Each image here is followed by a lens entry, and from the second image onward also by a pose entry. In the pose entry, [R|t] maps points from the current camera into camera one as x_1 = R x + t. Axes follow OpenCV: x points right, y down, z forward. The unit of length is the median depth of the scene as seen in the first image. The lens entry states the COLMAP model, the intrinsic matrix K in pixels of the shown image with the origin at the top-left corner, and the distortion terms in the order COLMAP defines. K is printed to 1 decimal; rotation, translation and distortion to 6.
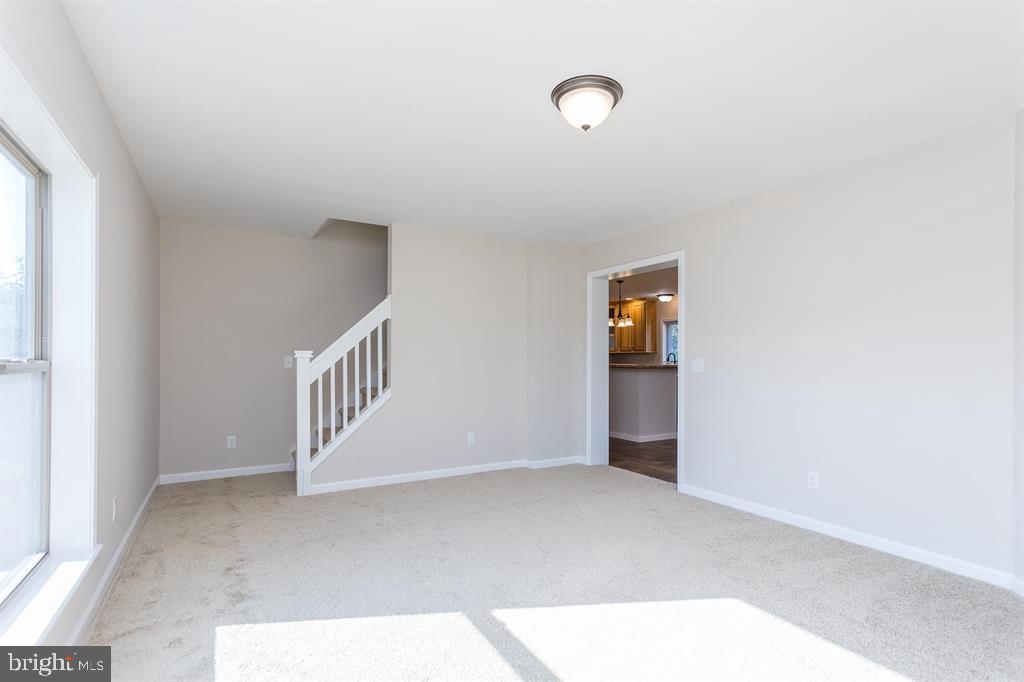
lens RADIAL K [[489.8, 0, 511.2], [0, 489.8, 360.0], [0, 0, 1]] dist [-0.000567, -0.000302]
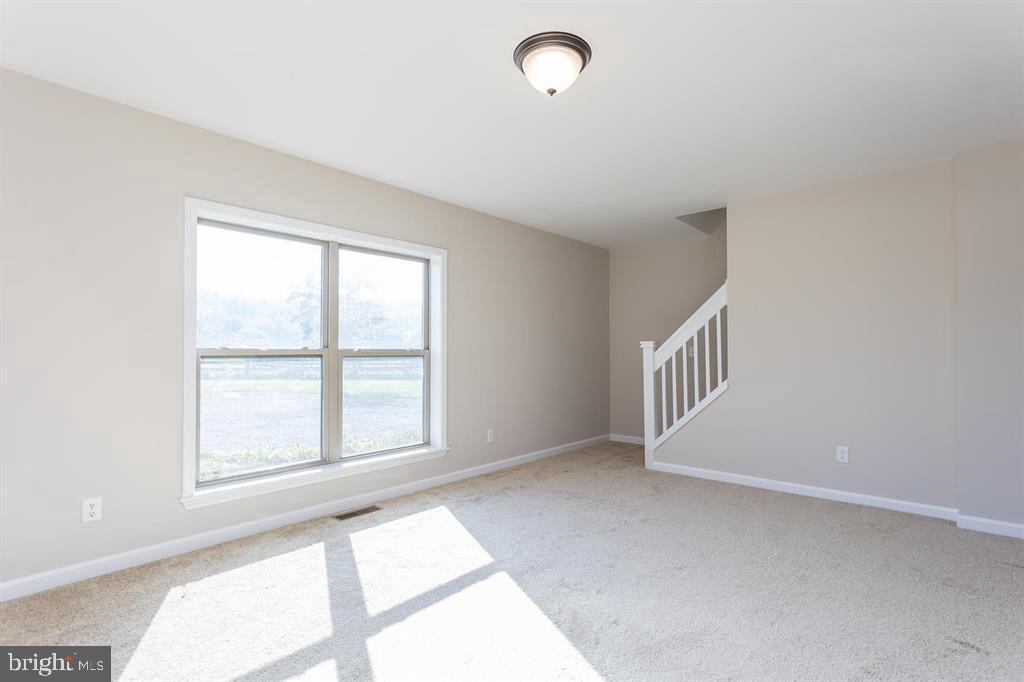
lens RADIAL K [[475.9, 0, 512.0], [0, 475.9, 341.0], [0, 0, 1]] dist [0.001572, -0.000004]
pose [[0.303112, -0.025443, -0.952615, 0.538813], [0.005918, 0.999675, -0.024816, 0.005797], [0.952937, 0.001884, 0.303164, 0.361984]]
